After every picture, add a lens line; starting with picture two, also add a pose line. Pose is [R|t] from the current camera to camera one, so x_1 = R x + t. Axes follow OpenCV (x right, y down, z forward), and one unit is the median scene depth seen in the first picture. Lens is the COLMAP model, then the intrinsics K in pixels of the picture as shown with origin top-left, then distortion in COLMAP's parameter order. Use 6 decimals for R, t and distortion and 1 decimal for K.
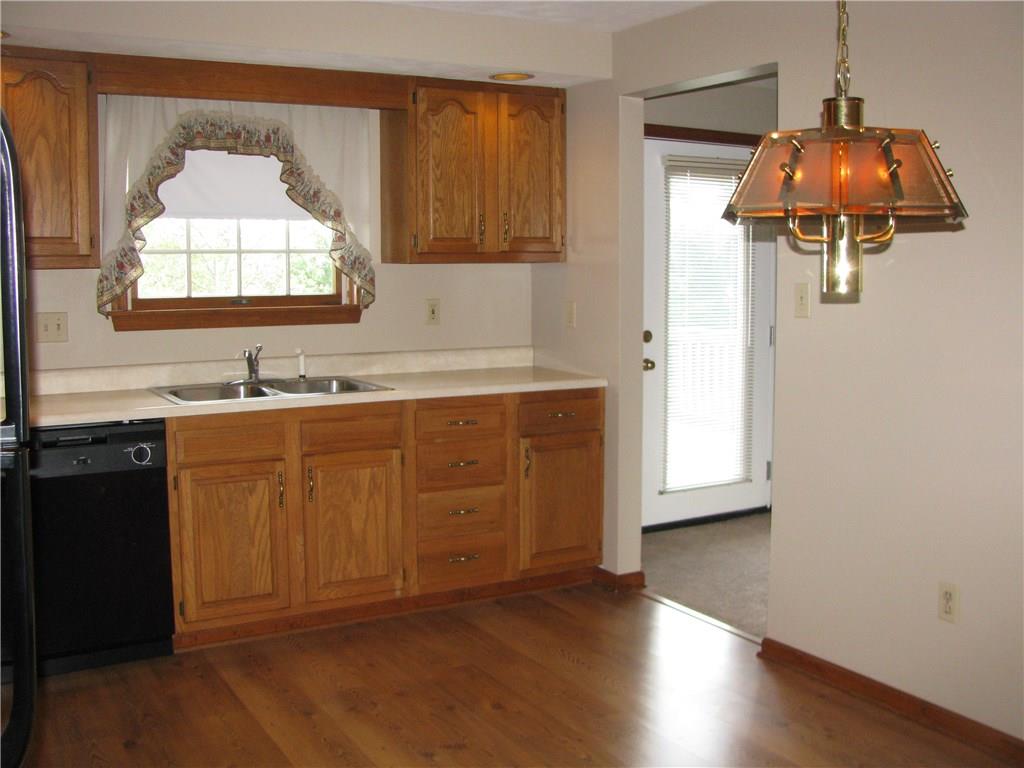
lens RADIAL K [[1088.0, 0, 512.0], [0, 1088.0, 384.0], [0, 0, 1]] dist [-0.217832, 0.297694]
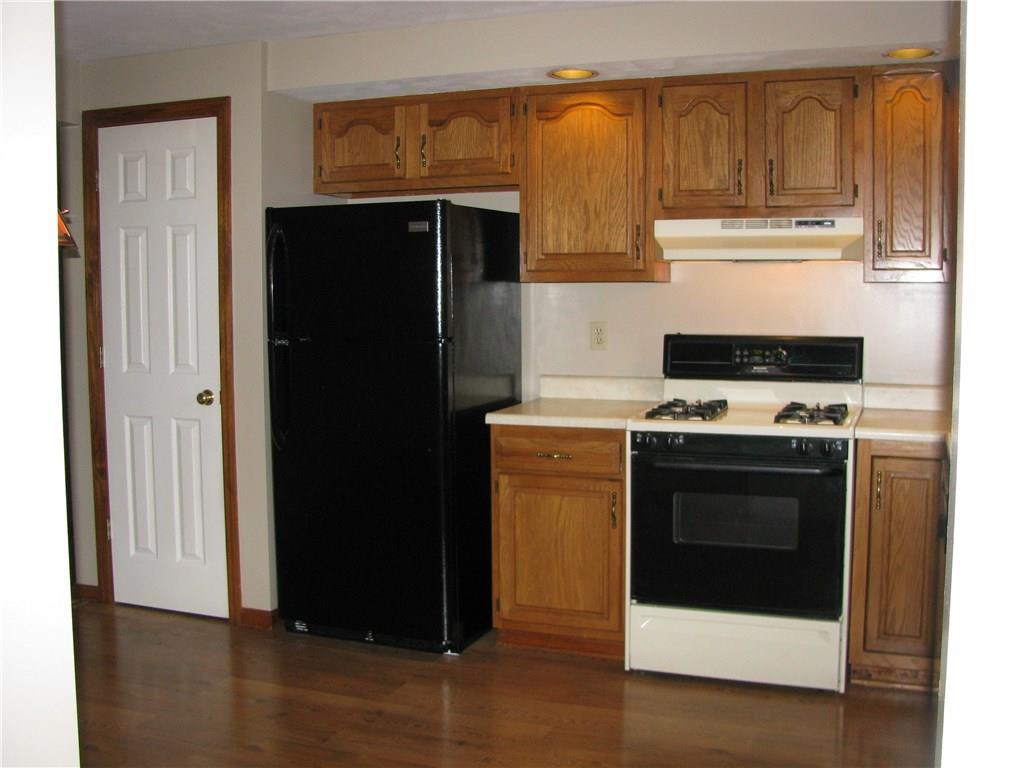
lens RADIAL K [[1088.0, 0, 512.0], [0, 1088.0, 384.0], [0, 0, 1]] dist [-0.217832, 0.297694]
pose [[0.632125, 0.070983, -0.771608, 0.669738], [-0.079799, 0.996464, 0.026294, -0.049271], [0.770746, 0.044952, 0.635554, 0.403820]]
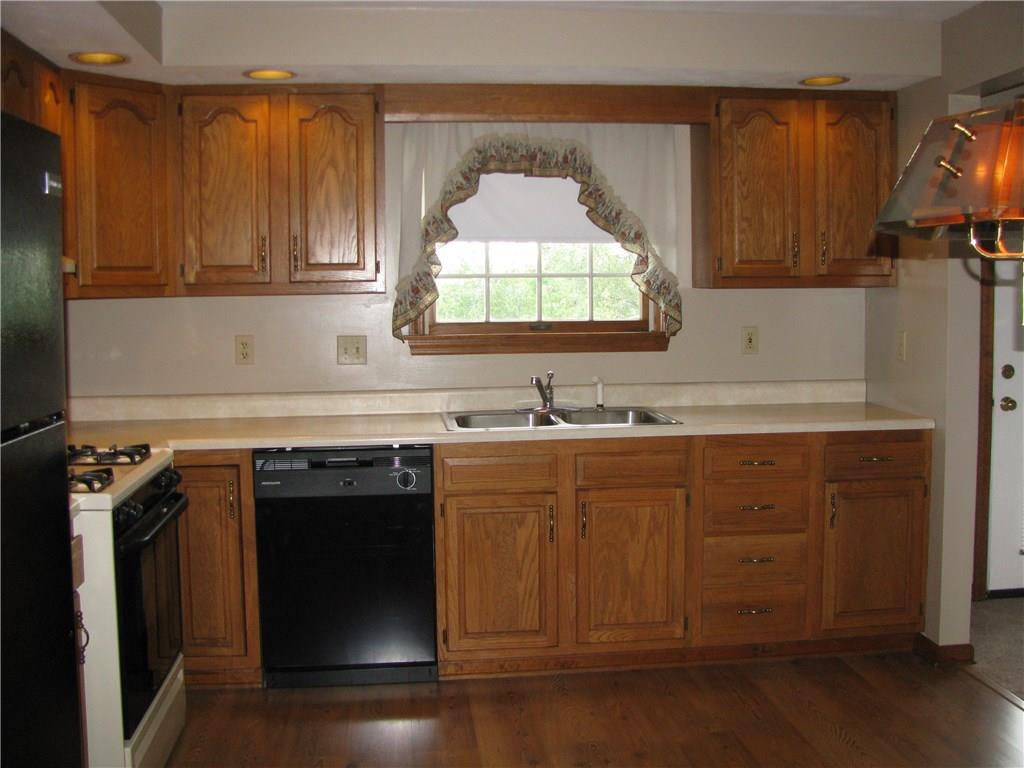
lens RADIAL K [[1088.0, 0, 512.0], [0, 1088.0, 384.0], [0, 0, 1]] dist [-0.217832, 0.297694]
pose [[0.915969, 0.026204, -0.400392, 0.123734], [-0.034552, 0.999310, -0.013644, -0.010906], [0.399758, 0.026332, 0.916242, 0.087049]]
